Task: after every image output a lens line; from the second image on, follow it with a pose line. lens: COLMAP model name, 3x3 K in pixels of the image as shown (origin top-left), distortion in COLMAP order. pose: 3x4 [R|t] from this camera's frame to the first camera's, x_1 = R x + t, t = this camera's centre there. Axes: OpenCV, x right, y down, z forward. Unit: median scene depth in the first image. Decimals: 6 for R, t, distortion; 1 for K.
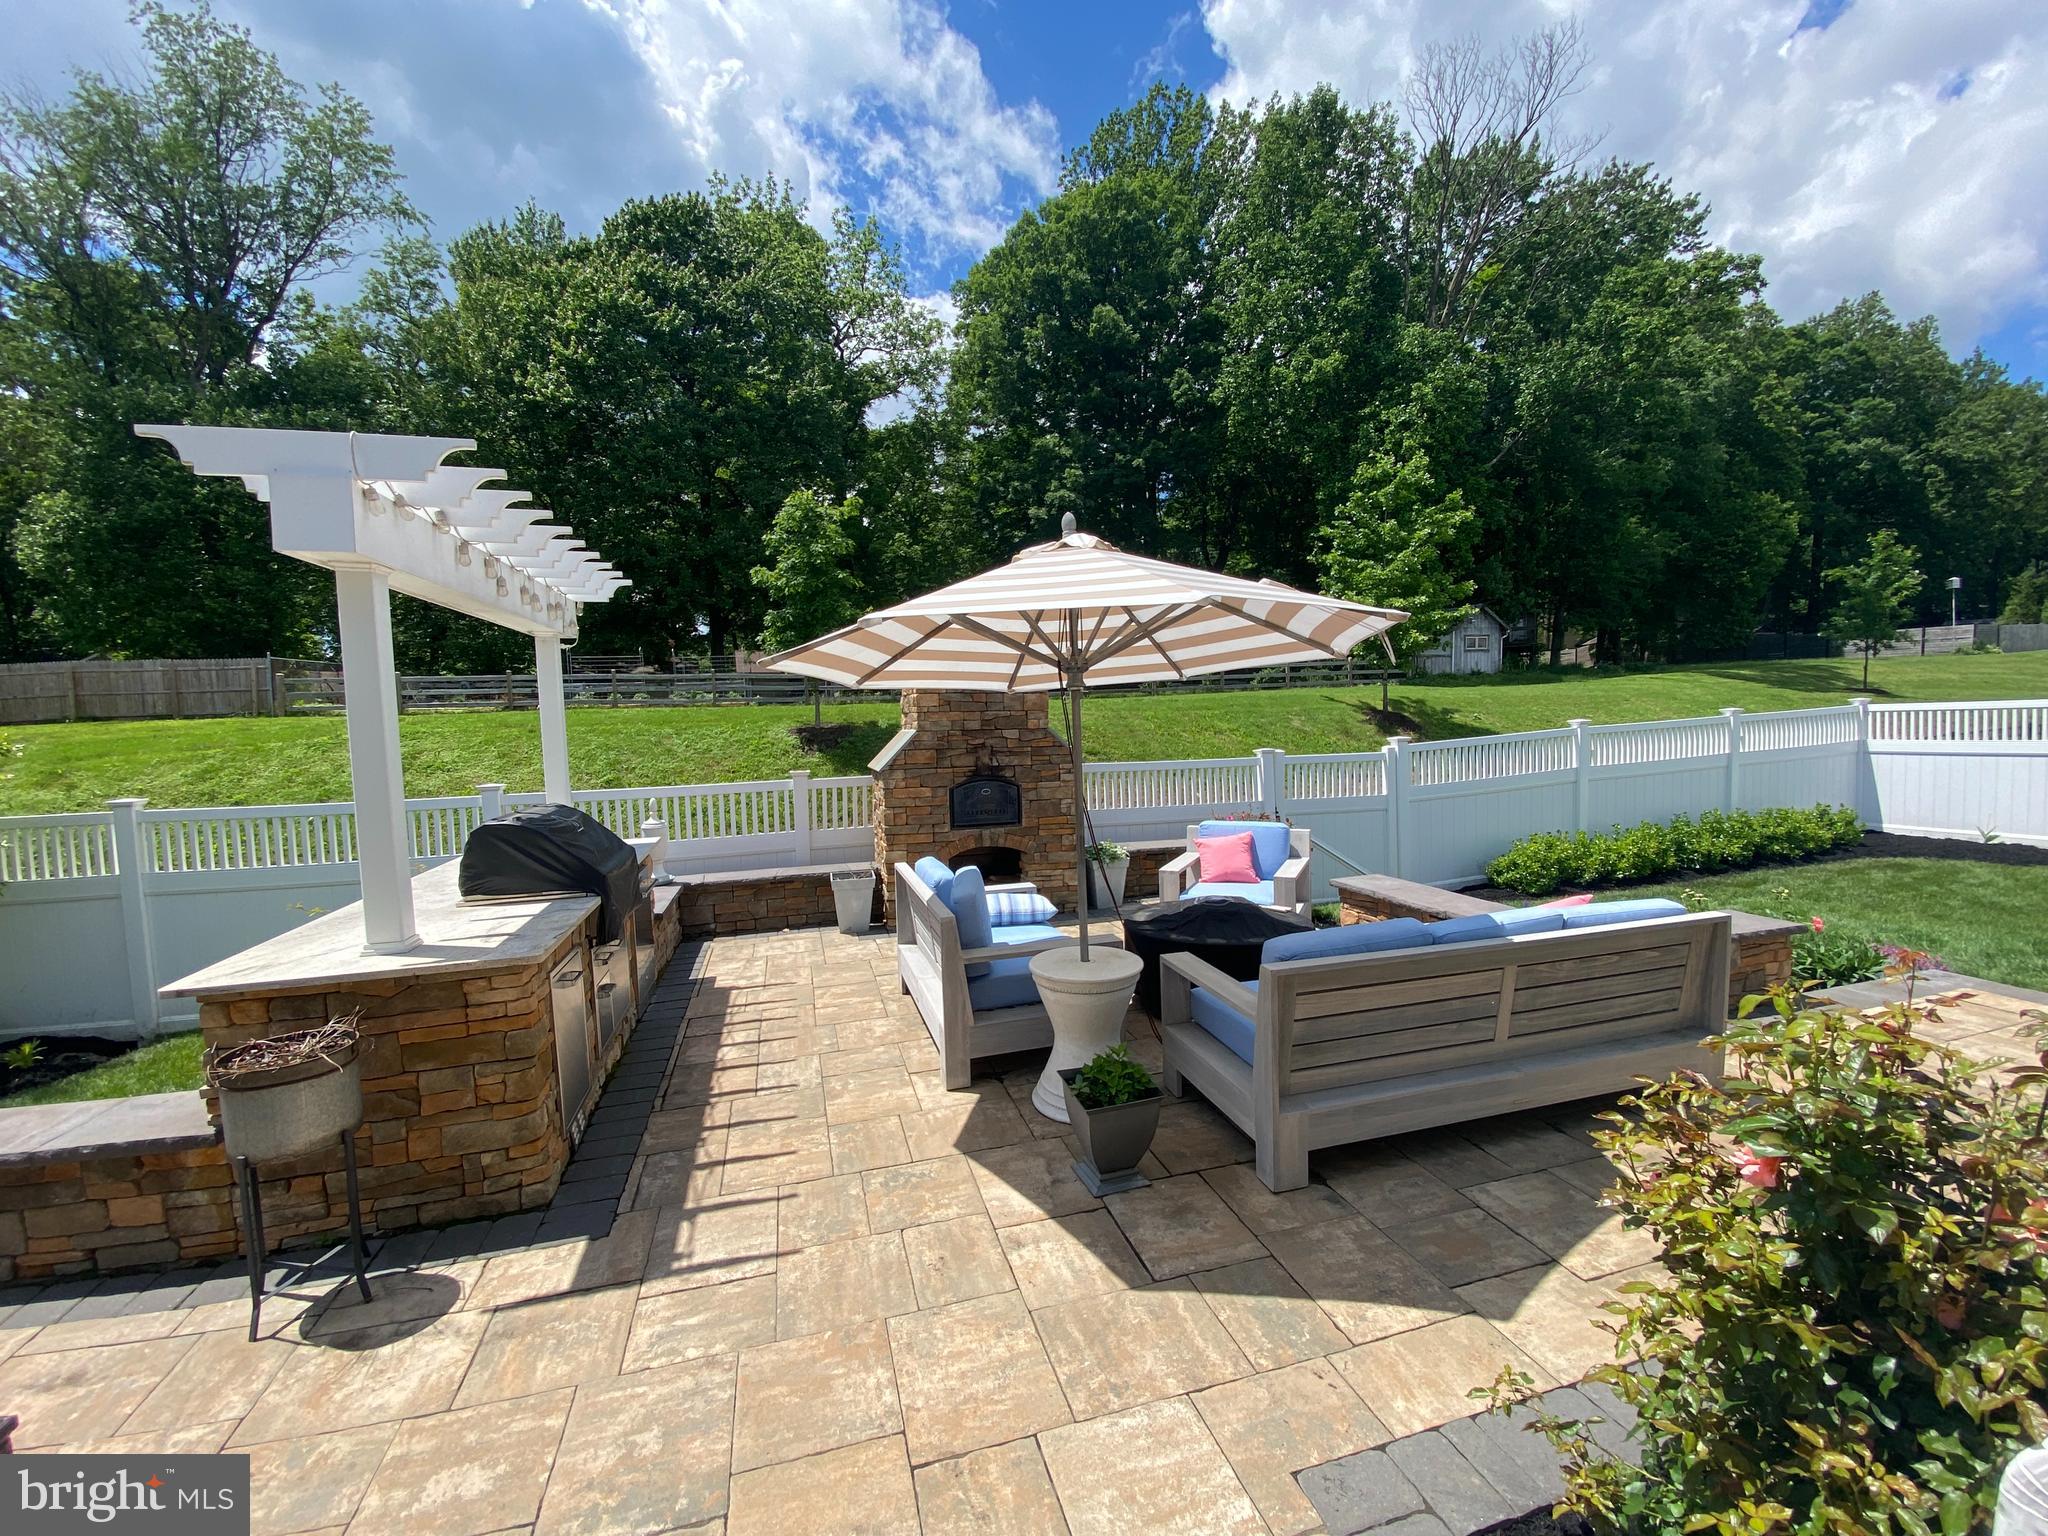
lens RADIAL K [[828.2, 0, 1037.6], [0, 828.2, 770.3], [0, 0, 1]] dist [-0.013956, -0.004508]
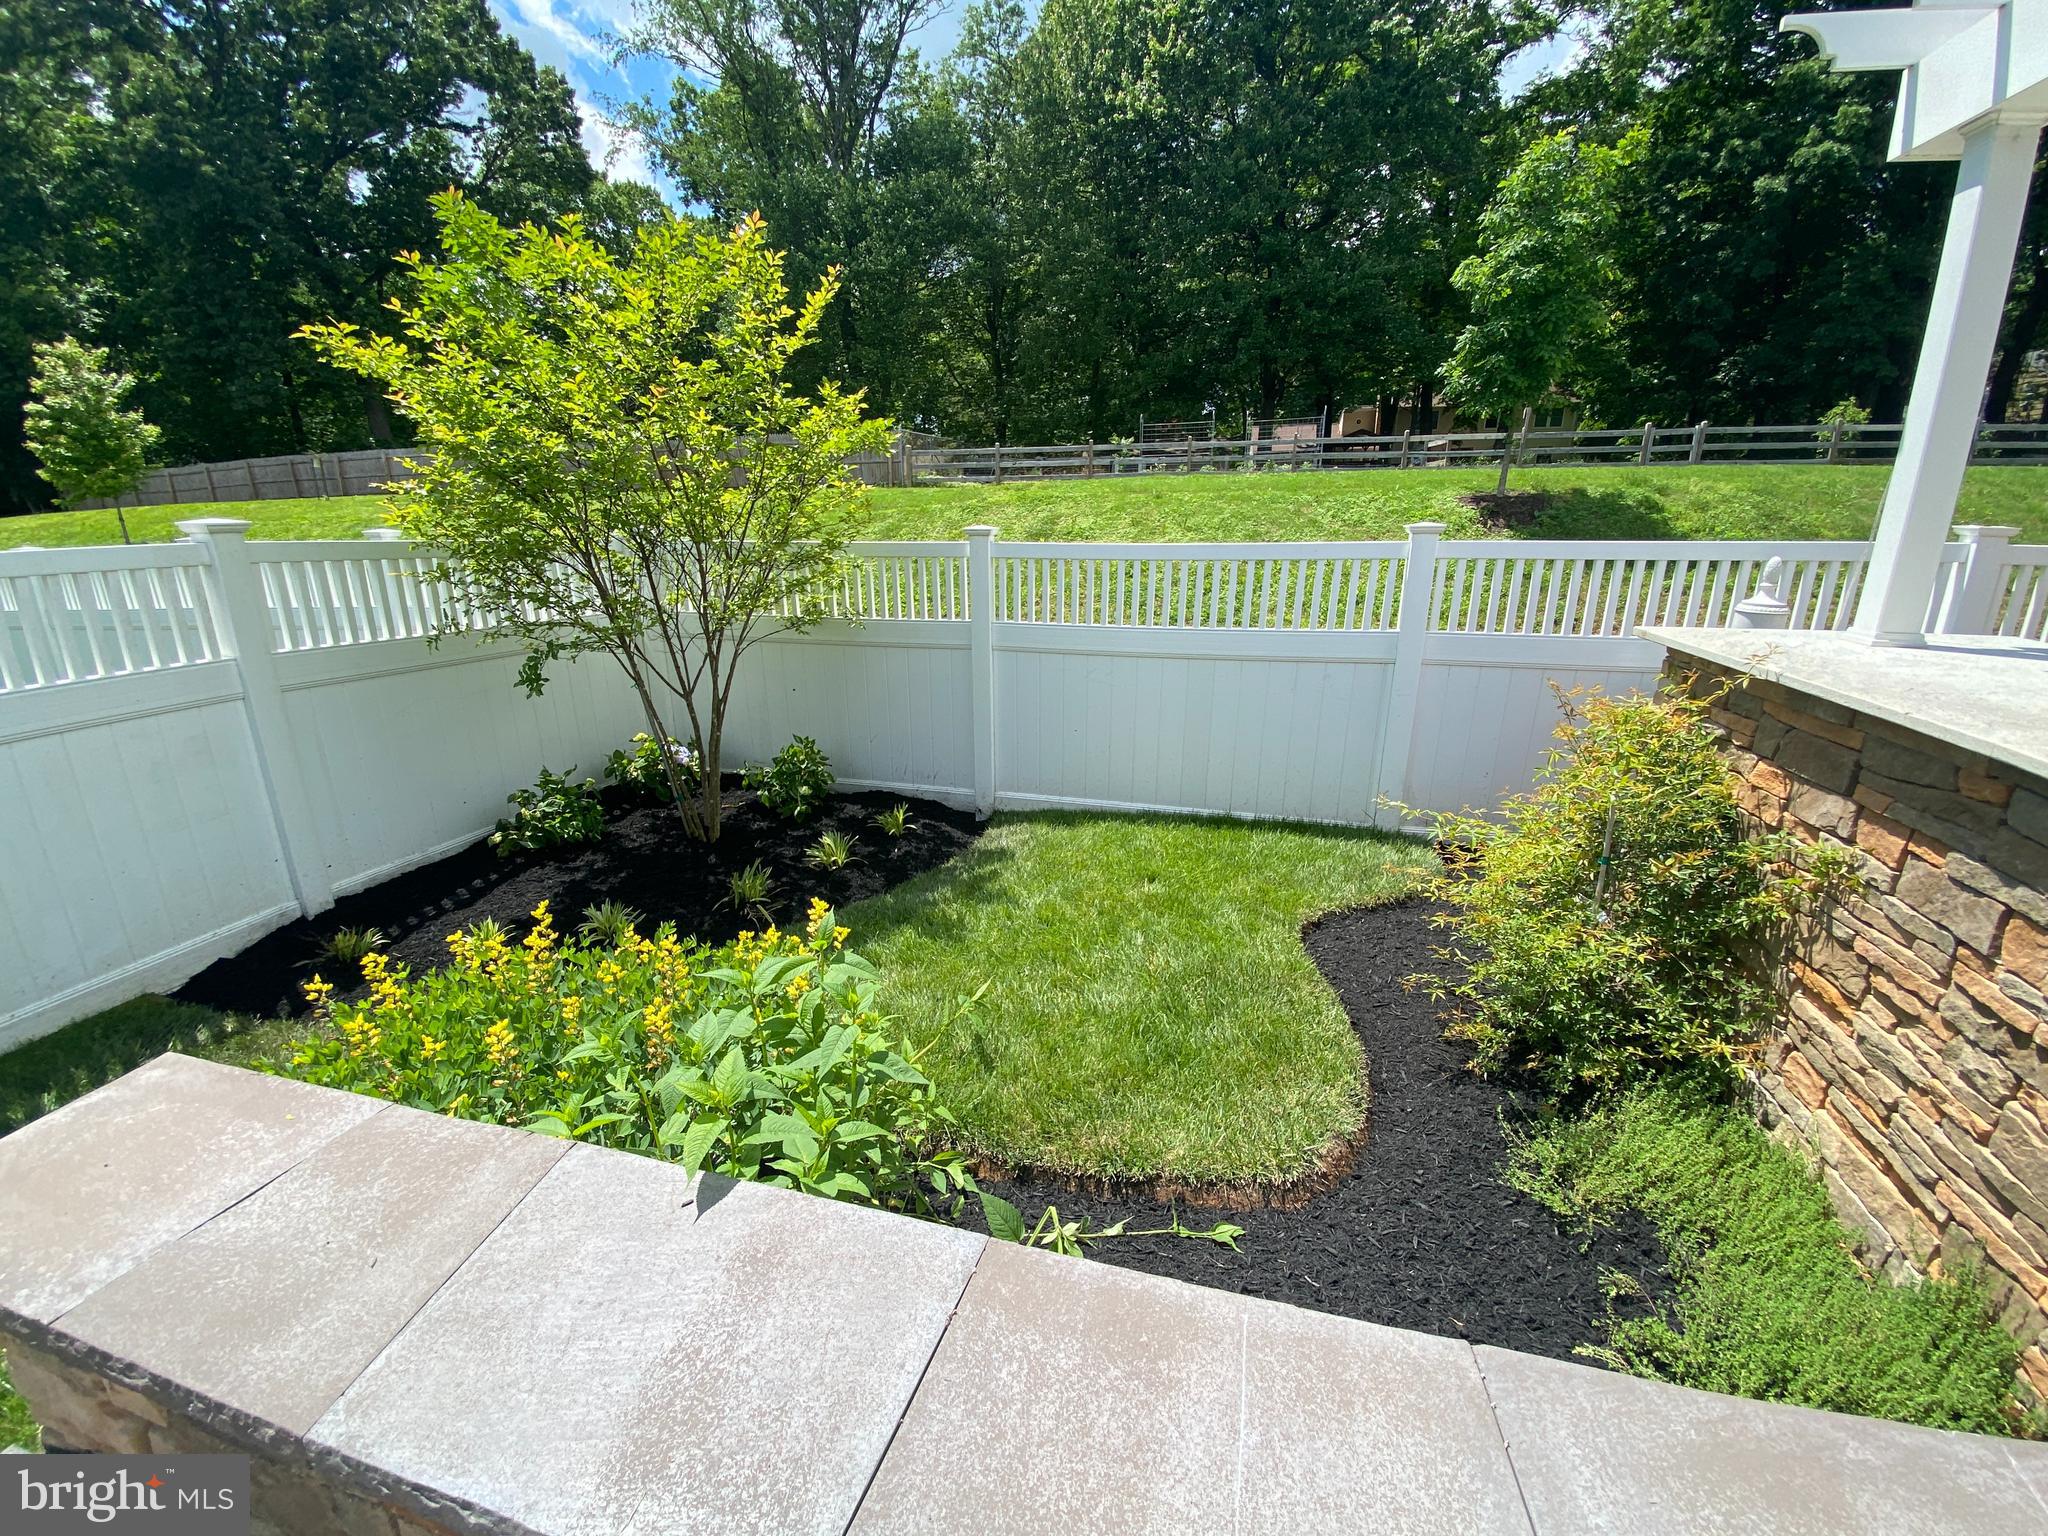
lens RADIAL K [[828.2, 0, 1030.5], [0, 828.2, 771.2], [0, 0, 1]] dist [-0.013956, -0.004508]
pose [[0.854208, 0.168069, -0.492017, -0.140865], [-0.044731, 0.966560, 0.252510, 0.013420], [0.518003, -0.193688, 0.833161, 0.064045]]
